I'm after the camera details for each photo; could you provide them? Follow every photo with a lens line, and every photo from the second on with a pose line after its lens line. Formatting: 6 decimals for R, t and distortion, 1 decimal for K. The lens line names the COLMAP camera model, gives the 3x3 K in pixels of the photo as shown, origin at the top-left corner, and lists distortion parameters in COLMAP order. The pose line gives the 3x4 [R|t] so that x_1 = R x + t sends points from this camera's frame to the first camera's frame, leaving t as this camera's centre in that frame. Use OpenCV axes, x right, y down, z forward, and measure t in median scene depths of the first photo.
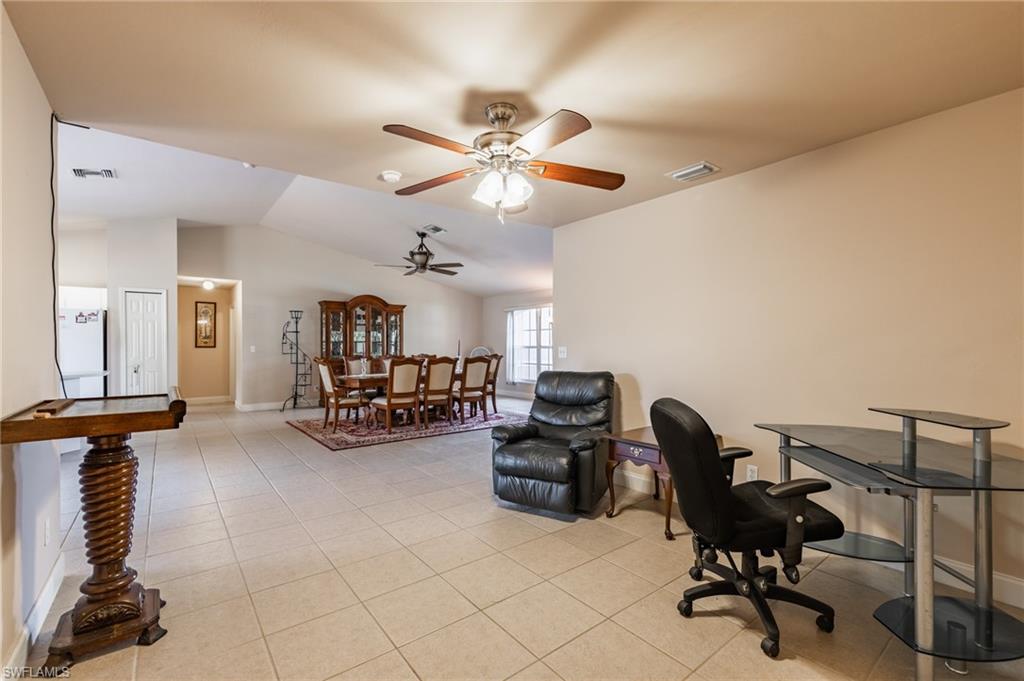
lens RADIAL K [[442.8, 0, 514.9], [0, 442.8, 340.8], [0, 0, 1]] dist [0.001121, -0.000148]
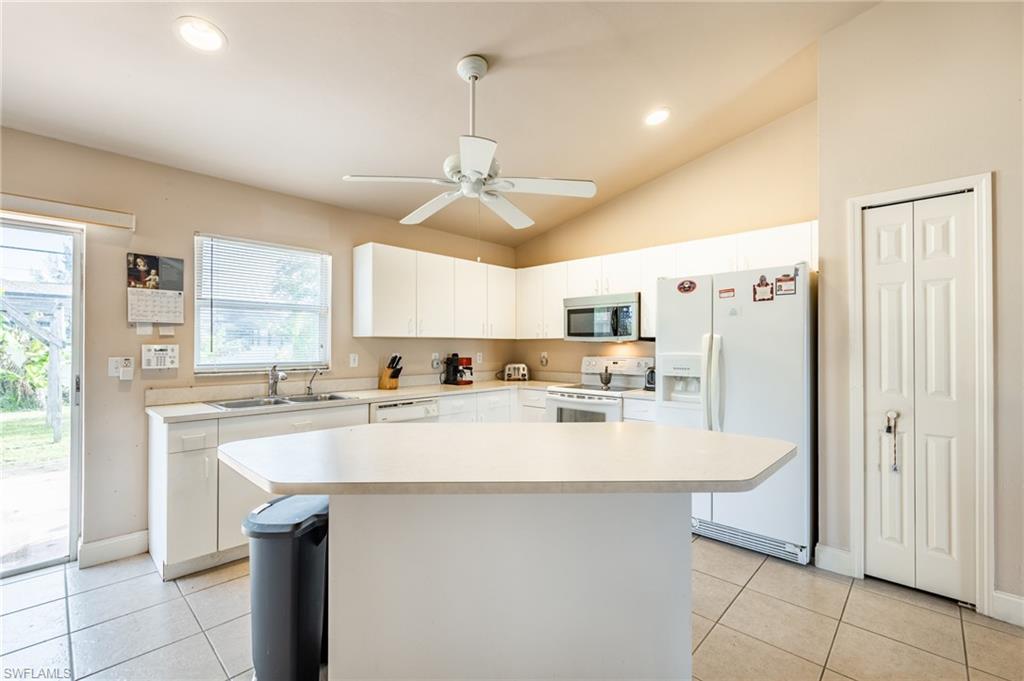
lens RADIAL K [[442.8, 0, 512.6], [0, 442.8, 344.1], [0, 0, 1]] dist [0.001121, -0.000148]
pose [[0.153072, -0.002821, -0.988211, -0.553541], [-0.001491, 0.999994, -0.003086, 0.002854], [0.988214, 0.001946, 0.153067, 0.649465]]
